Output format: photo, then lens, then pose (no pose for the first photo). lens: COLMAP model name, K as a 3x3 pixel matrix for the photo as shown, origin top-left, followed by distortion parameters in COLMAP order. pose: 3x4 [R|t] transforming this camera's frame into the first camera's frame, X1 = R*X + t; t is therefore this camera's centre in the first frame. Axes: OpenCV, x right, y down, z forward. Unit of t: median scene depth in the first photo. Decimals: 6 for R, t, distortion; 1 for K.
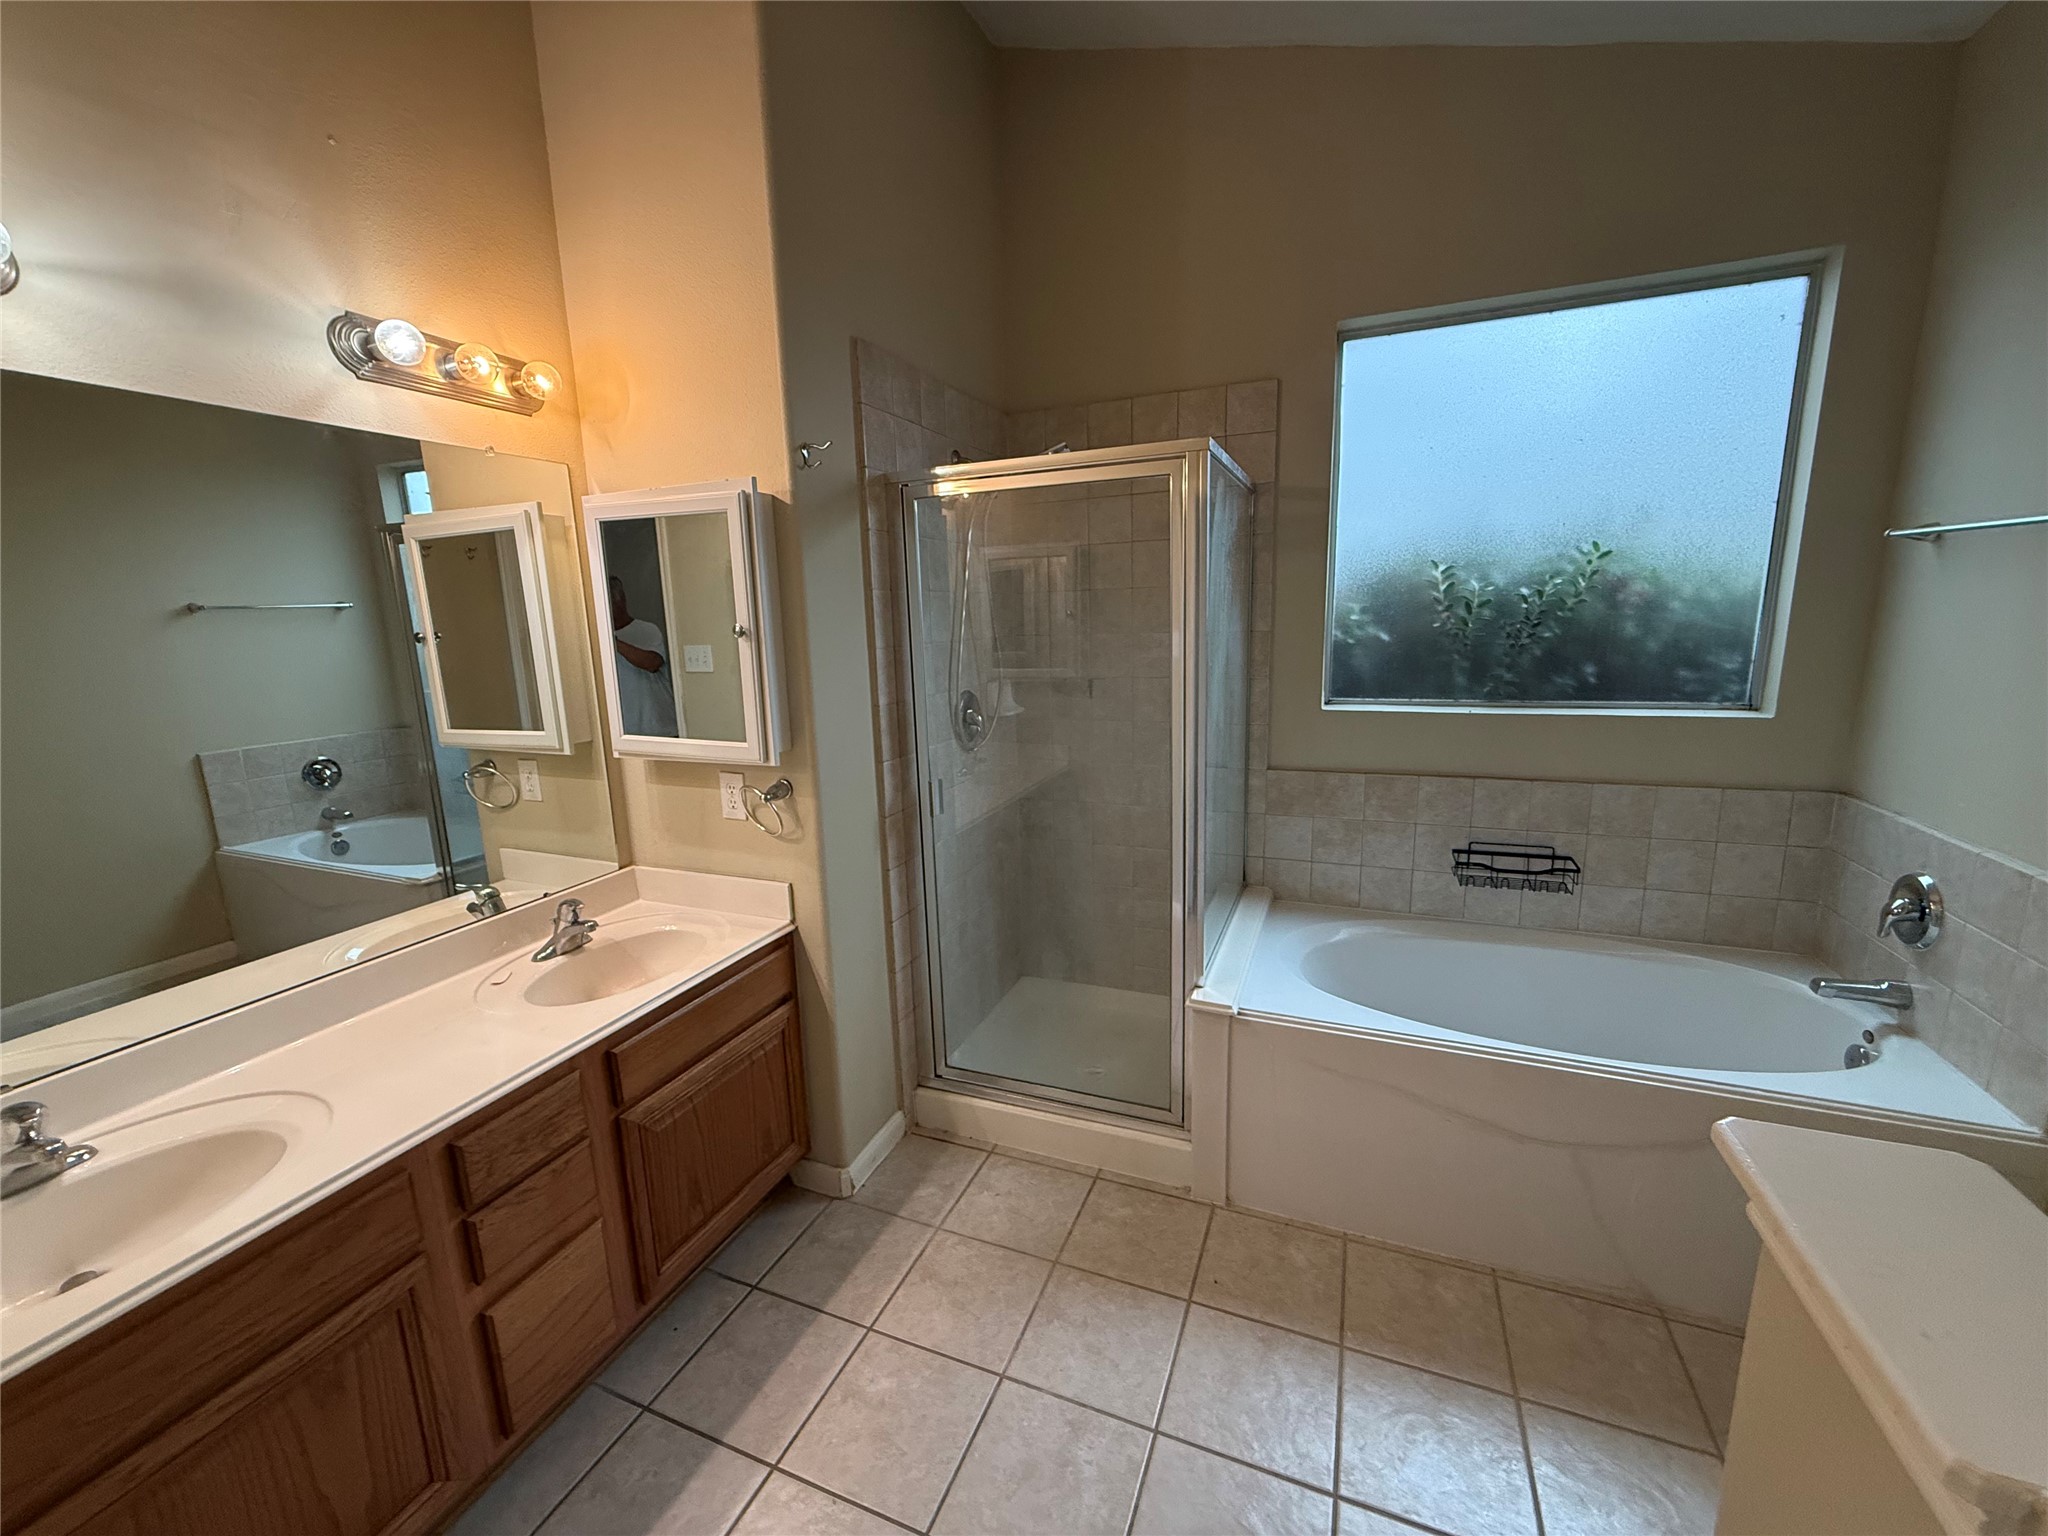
lens RADIAL K [[819.4, 0, 1027.8], [0, 819.4, 763.3], [0, 0, 1]] dist [0.003314, 0.000617]
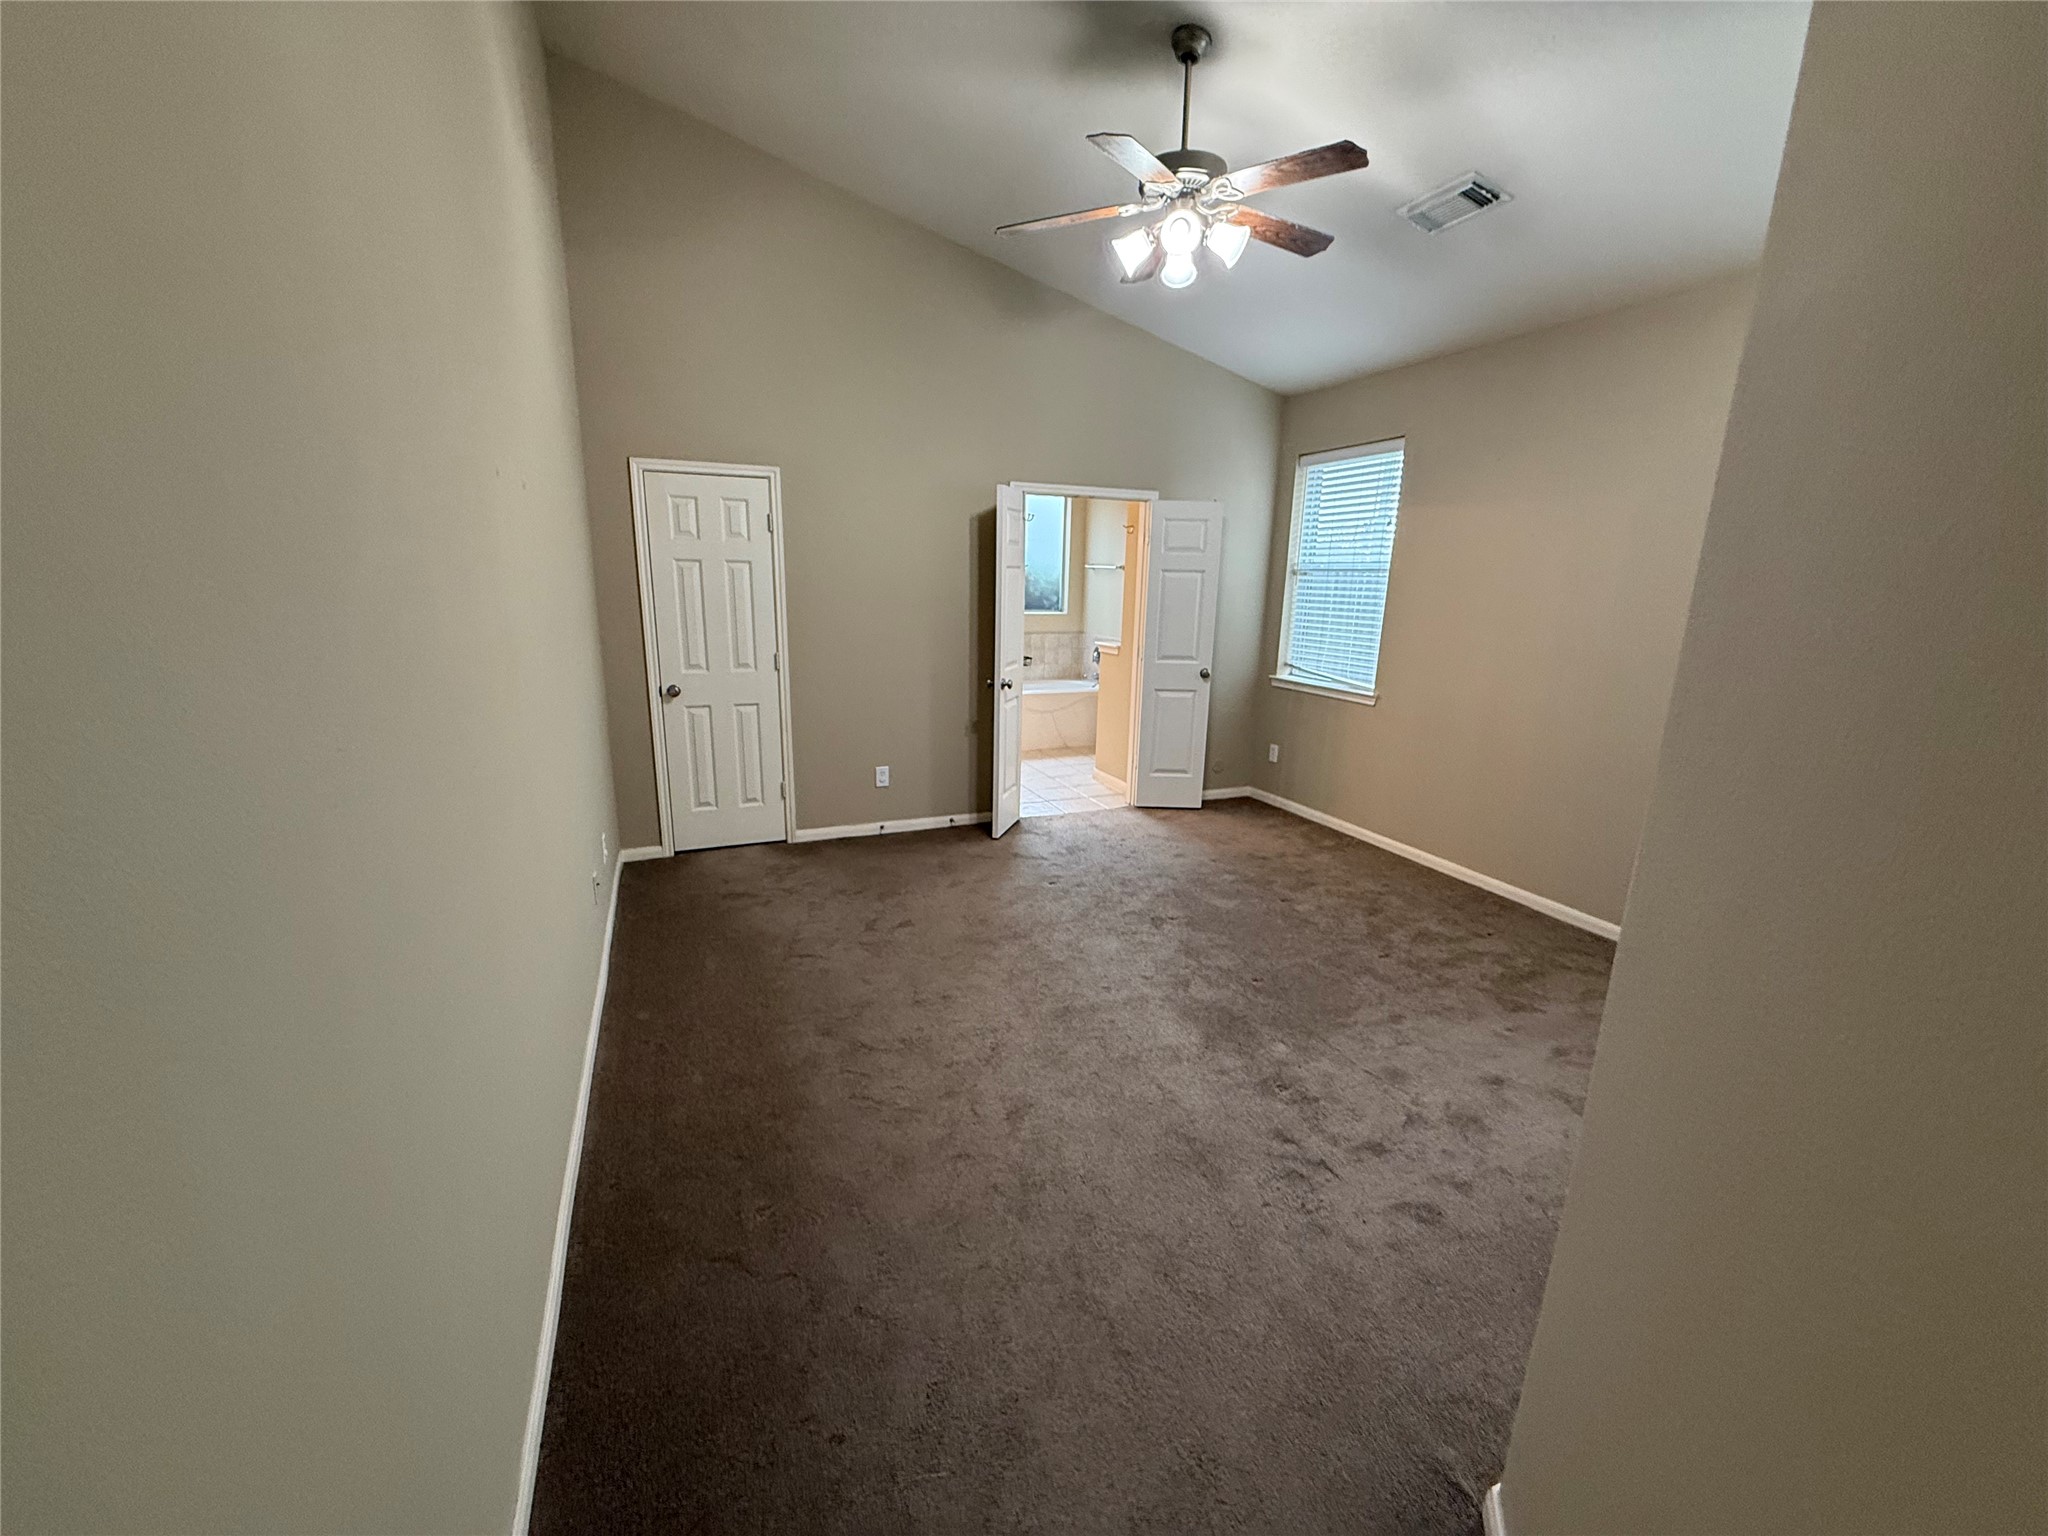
lens RADIAL K [[819.4, 0, 1023.0], [0, 819.4, 774.0], [0, 0, 1]] dist [0.003314, 0.000617]
pose [[0.706322, -0.124589, 0.696841, -1.530593], [0.086356, 0.992203, 0.089866, 0.253295], [-0.702604, -0.003298, 0.711574, -1.202123]]
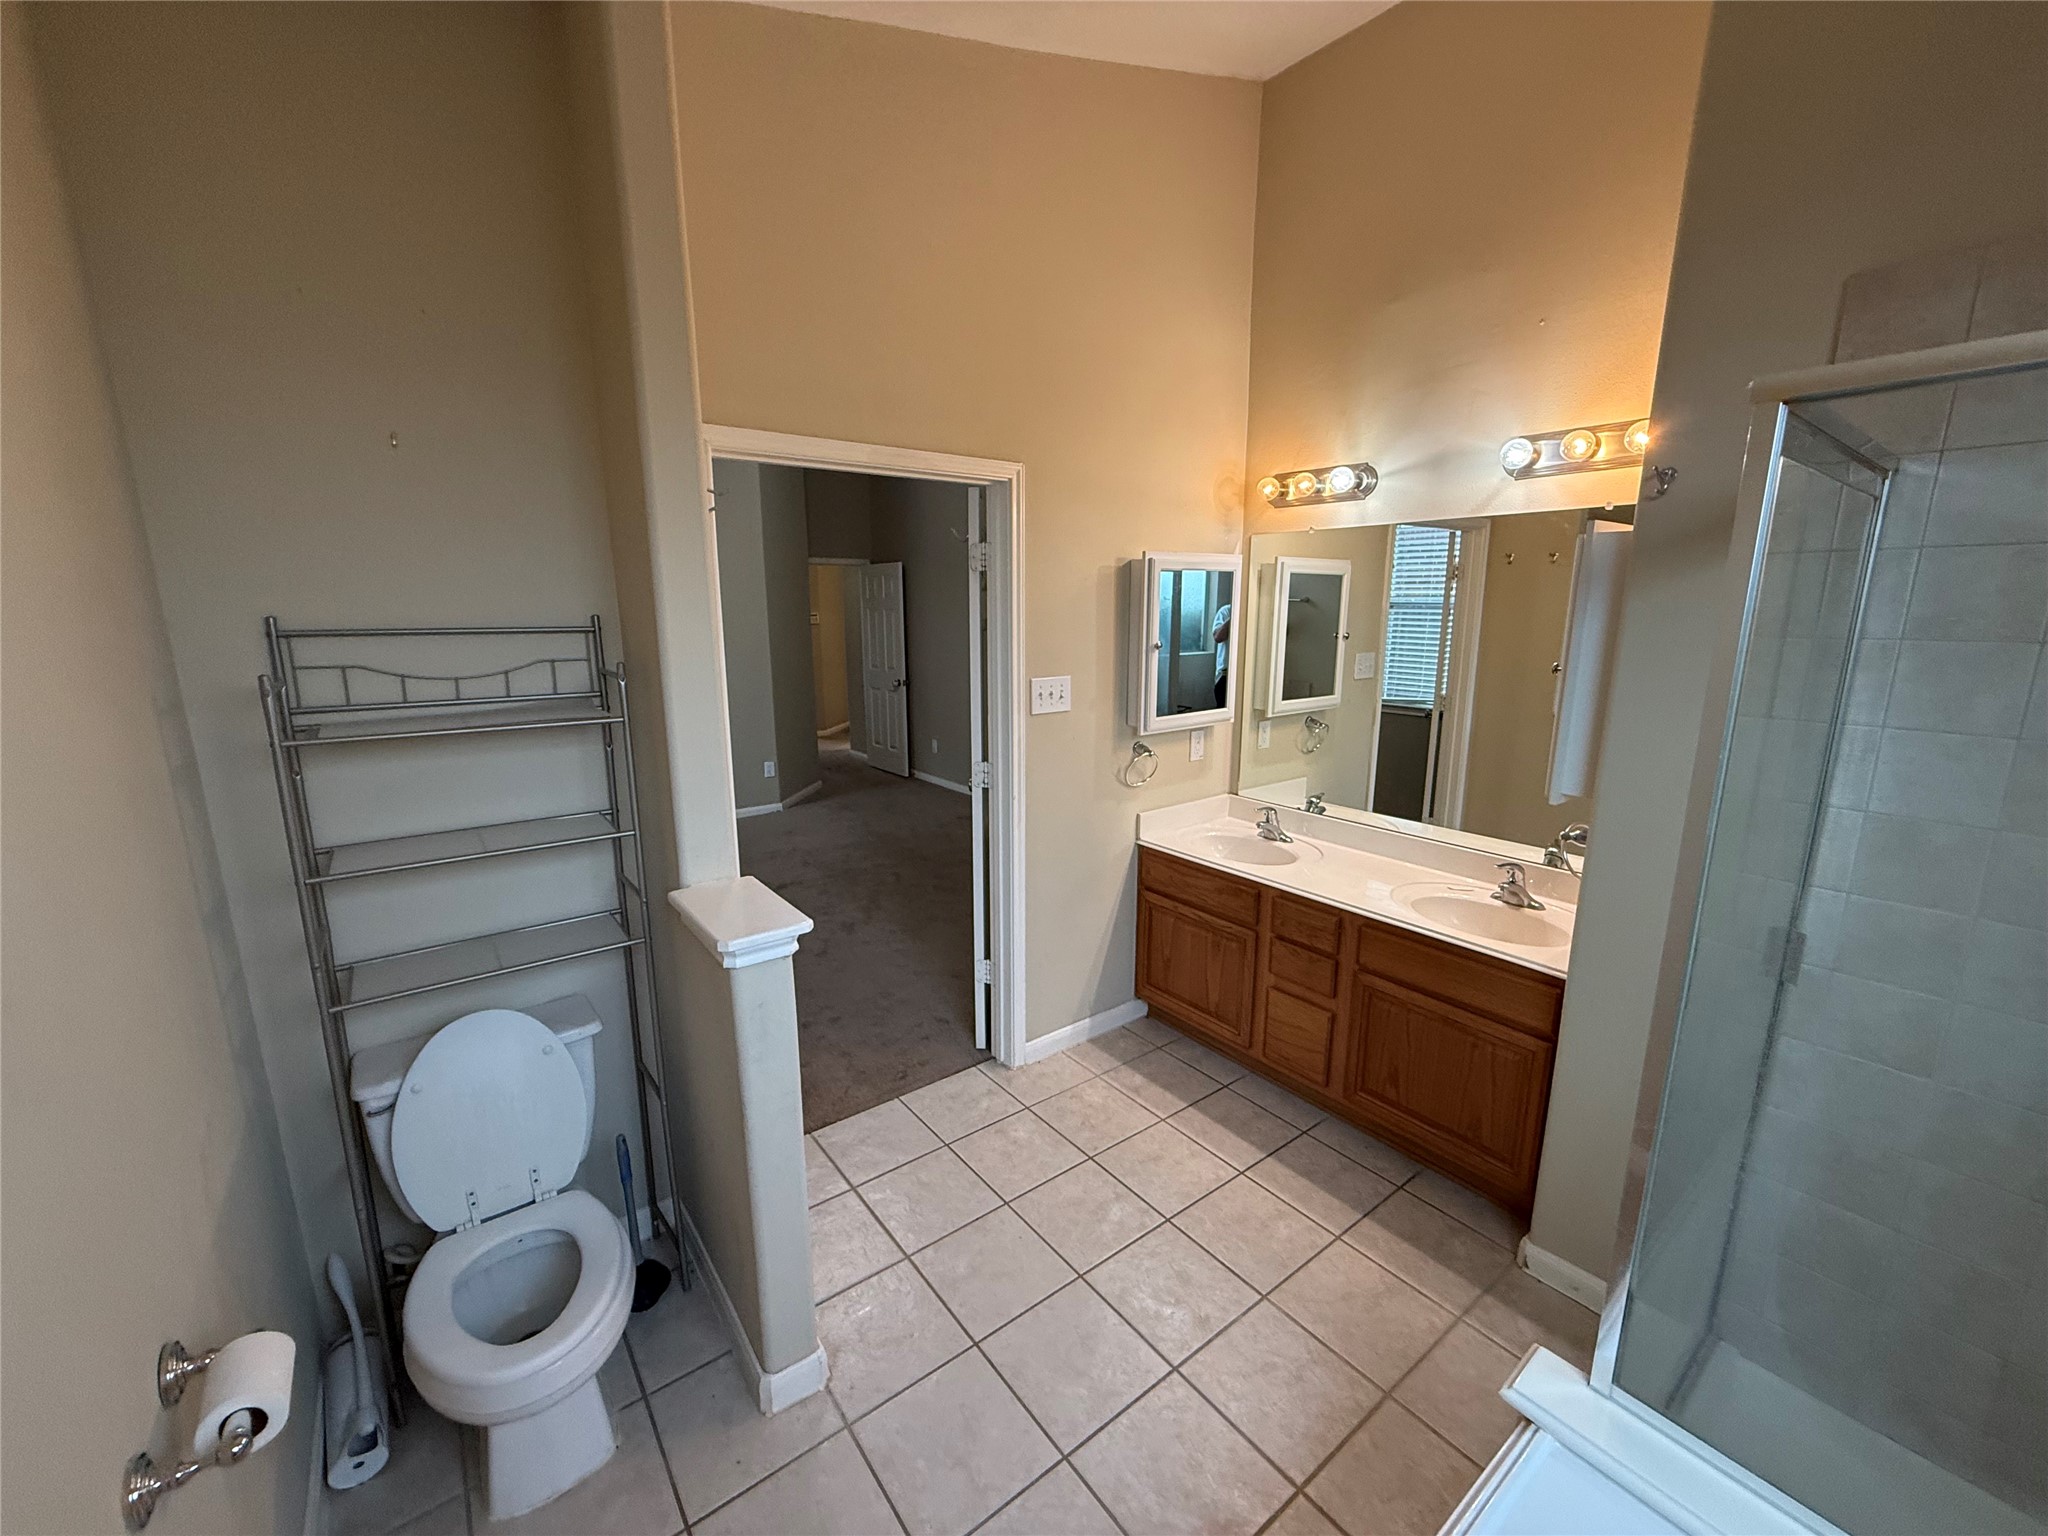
lens RADIAL K [[819.4, 0, 1024.9], [0, 819.4, 768.8], [0, 0, 1]] dist [0.003314, 0.000617]
pose [[-0.497321, 0.202242, -0.843665, 1.185435], [-0.147011, 0.938741, 0.311693, -0.354379], [0.855020, 0.279039, -0.437124, 1.199597]]
